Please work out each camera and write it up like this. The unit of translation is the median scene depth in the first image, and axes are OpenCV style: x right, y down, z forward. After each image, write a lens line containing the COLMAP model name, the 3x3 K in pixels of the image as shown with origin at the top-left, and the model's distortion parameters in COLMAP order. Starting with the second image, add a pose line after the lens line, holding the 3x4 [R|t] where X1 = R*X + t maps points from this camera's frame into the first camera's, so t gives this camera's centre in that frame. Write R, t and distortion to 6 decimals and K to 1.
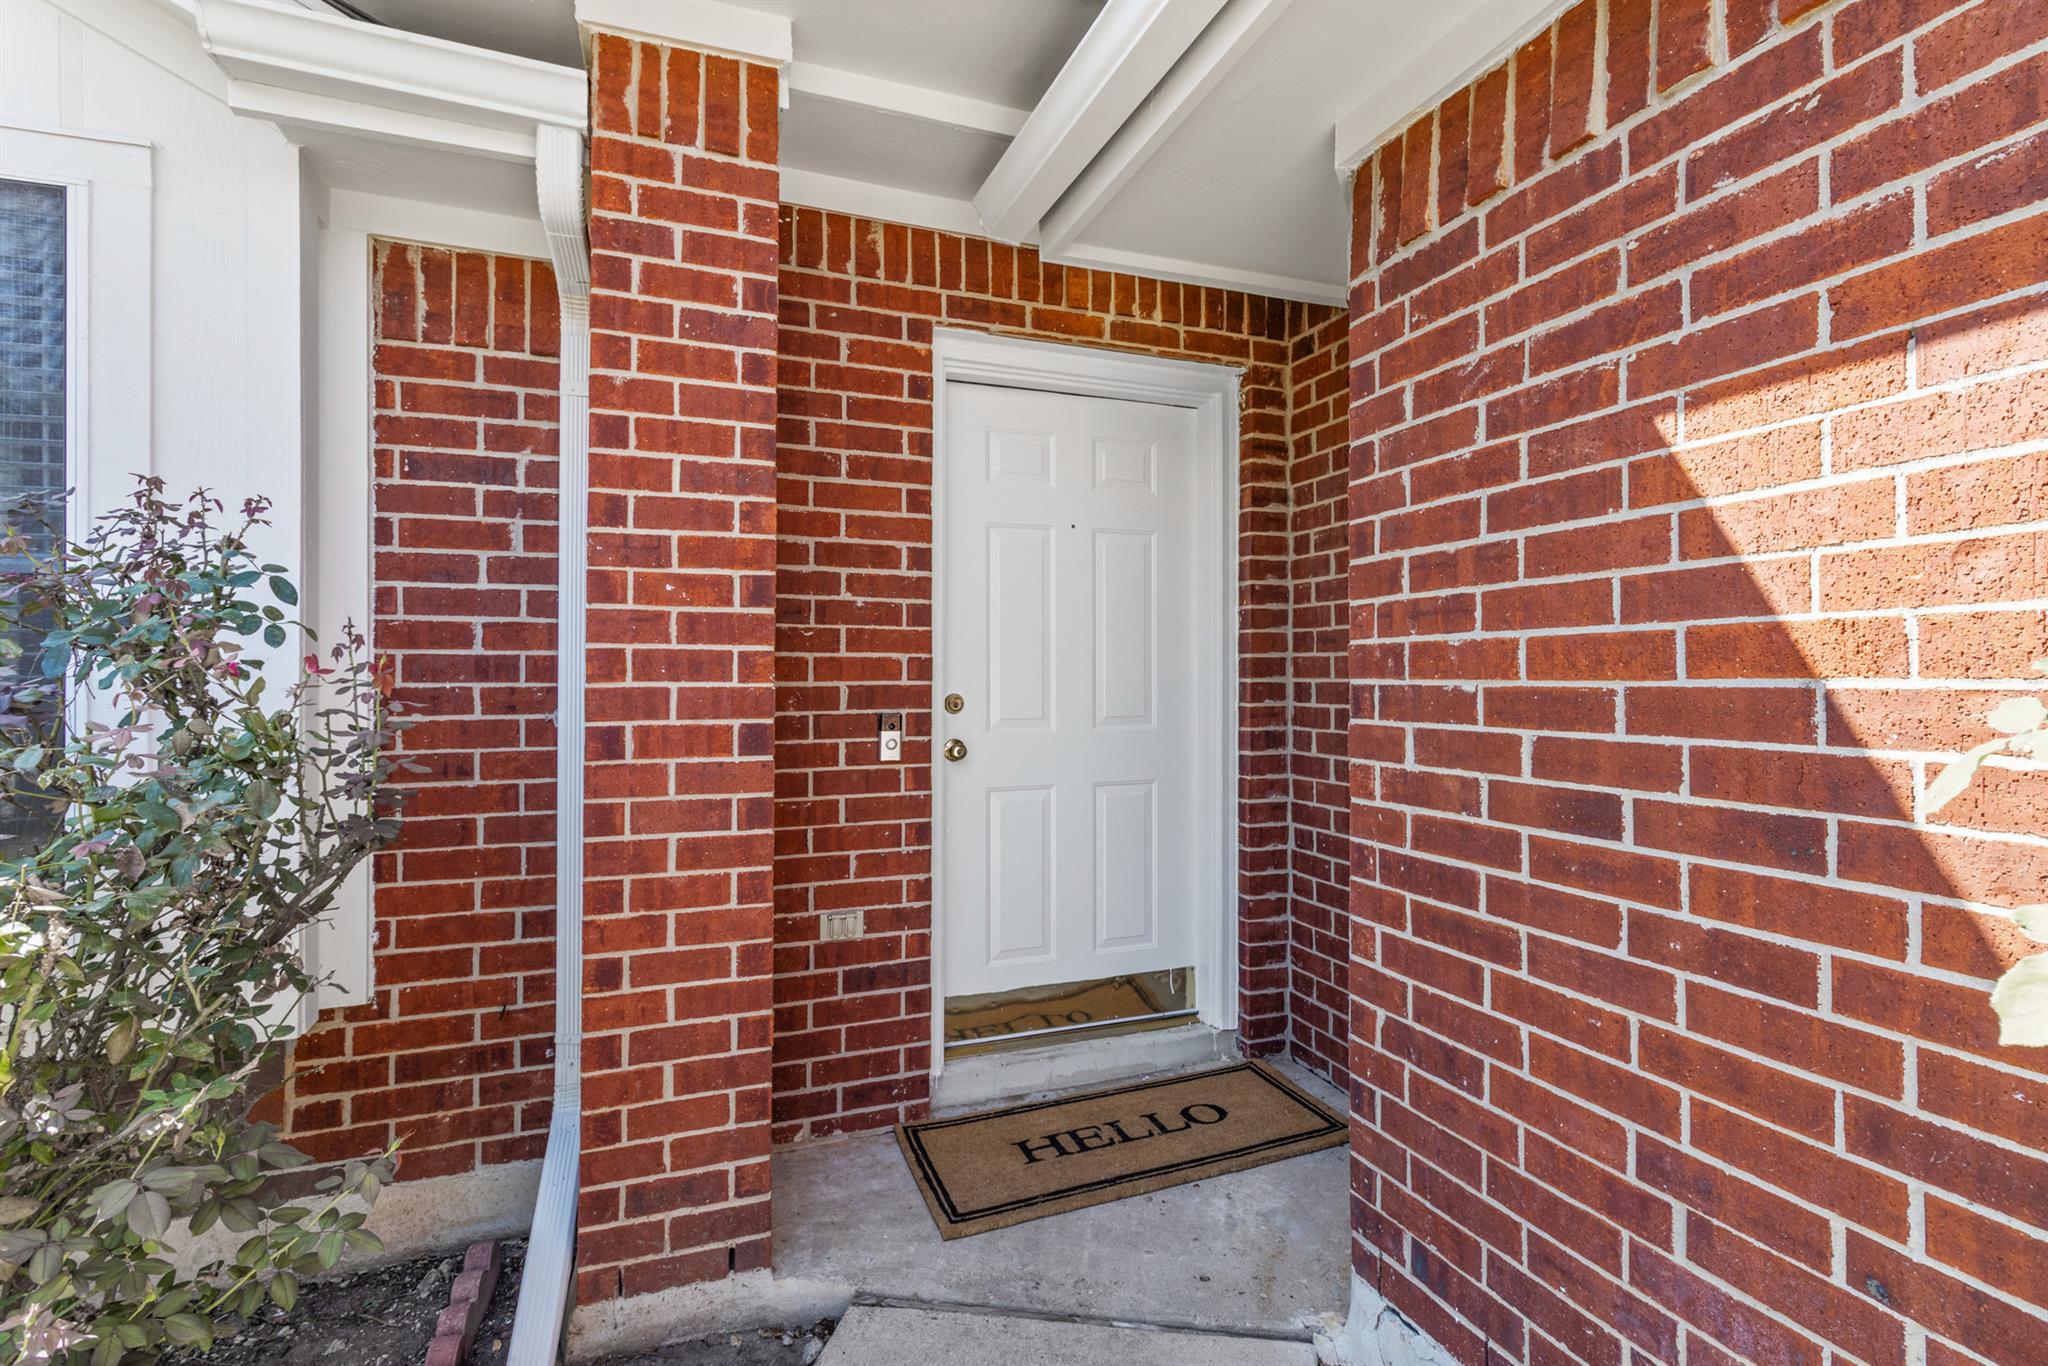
lens RADIAL K [[960.8, 0, 1024.0], [0, 960.8, 683.0], [0, 0, 1]] dist [-0.000237, 0.000081]
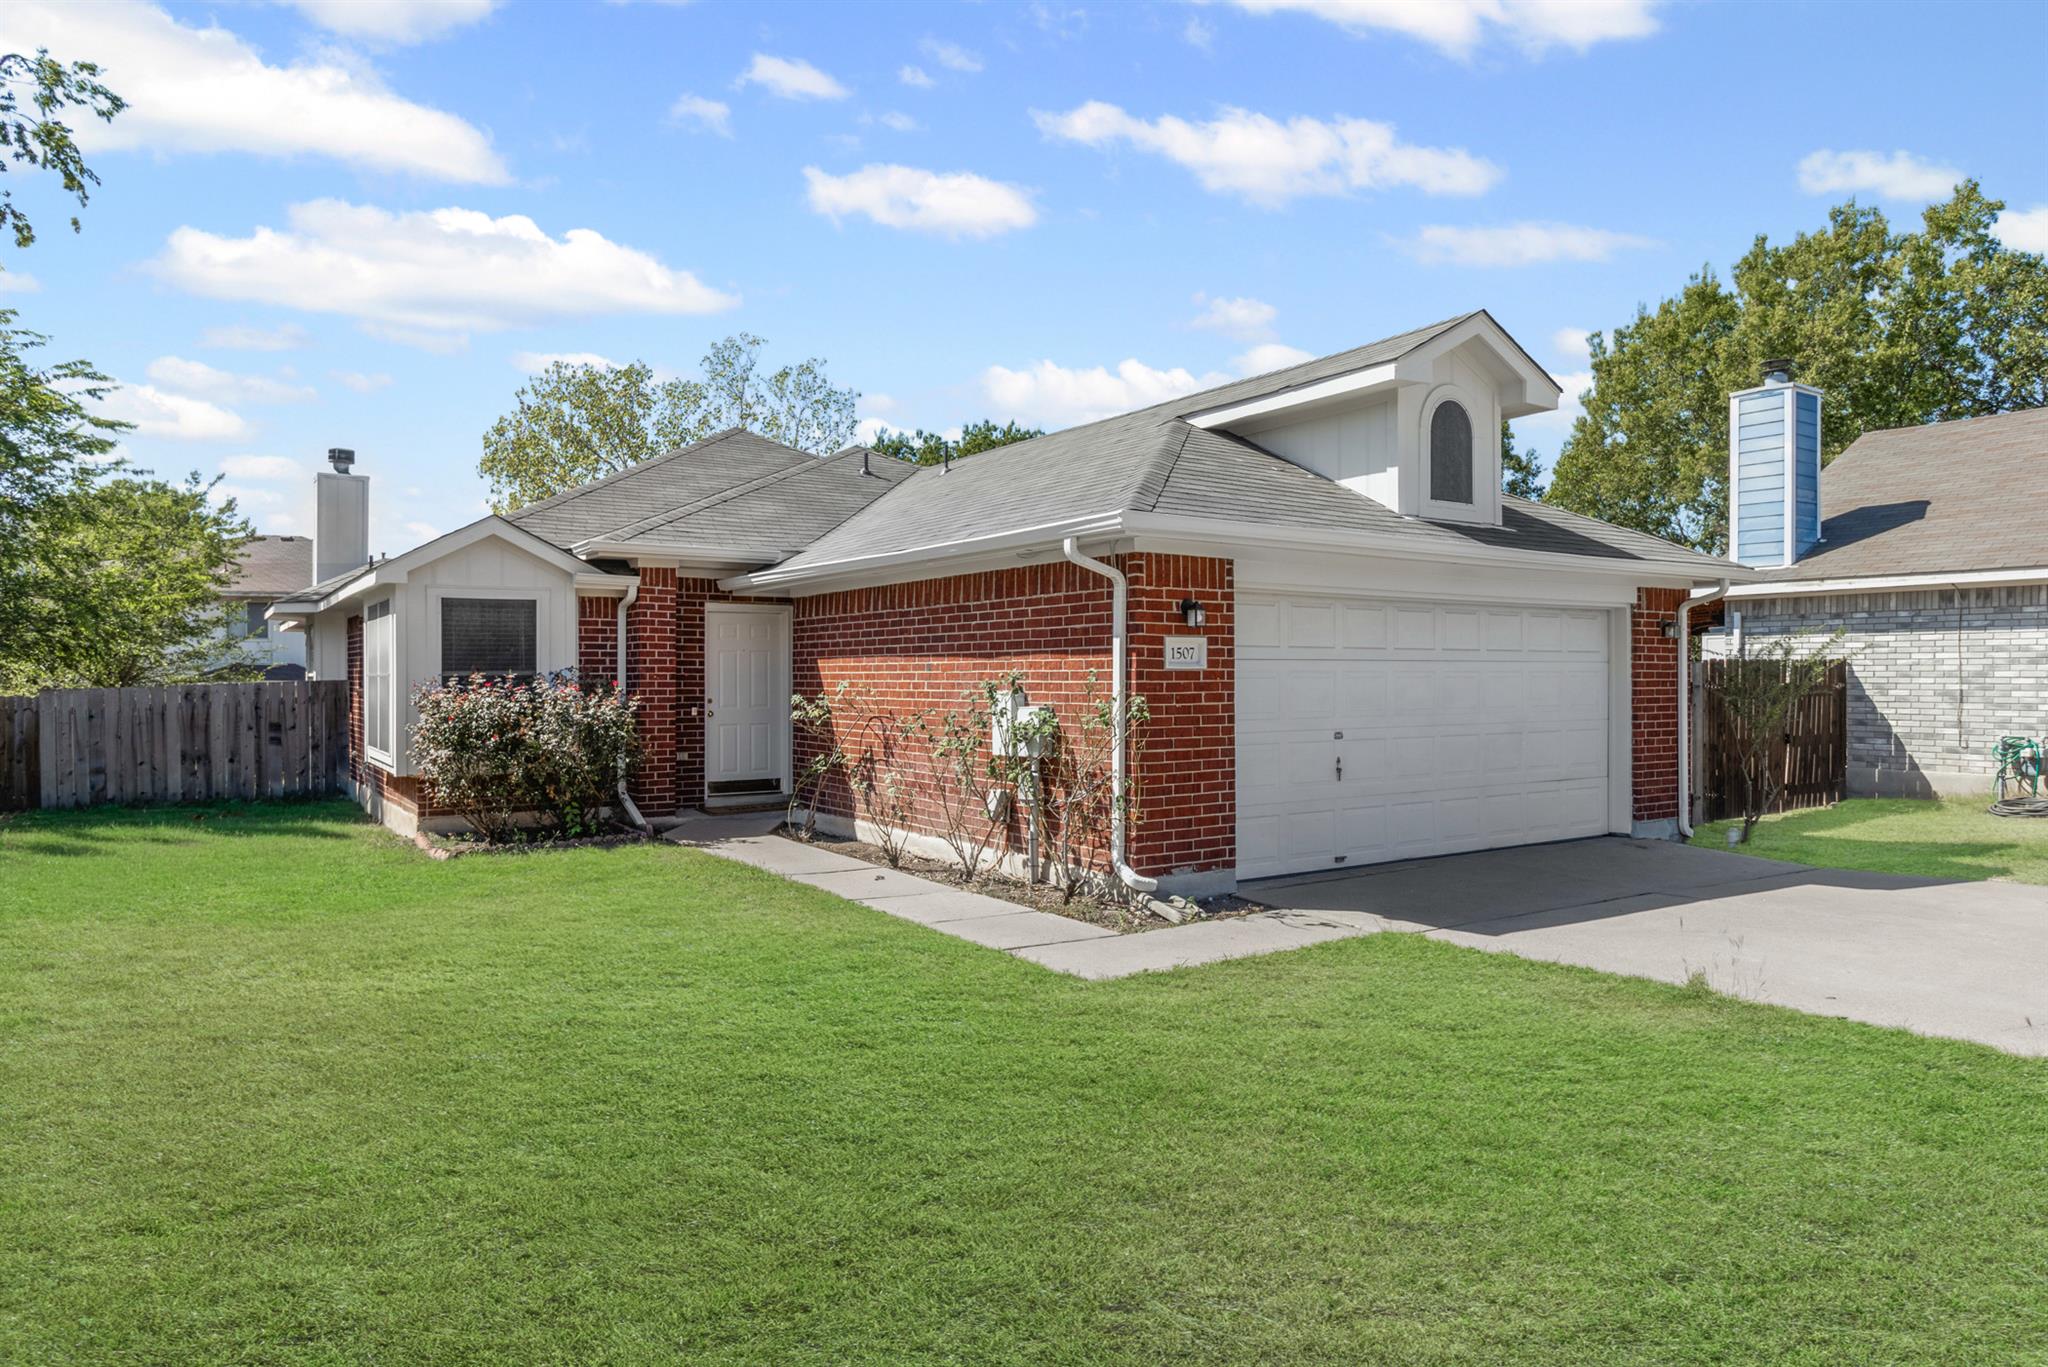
lens RADIAL K [[1226.3, 0, 1028.0], [0, 1226.3, 705.7], [0, 0, 1]] dist [0.001254, 0.000003]
pose [[0.973751, -0.002299, 0.227606, 0.054475], [-0.001312, 0.999876, 0.015712, -0.043580], [-0.227614, -0.015598, 0.973627, -4.762035]]
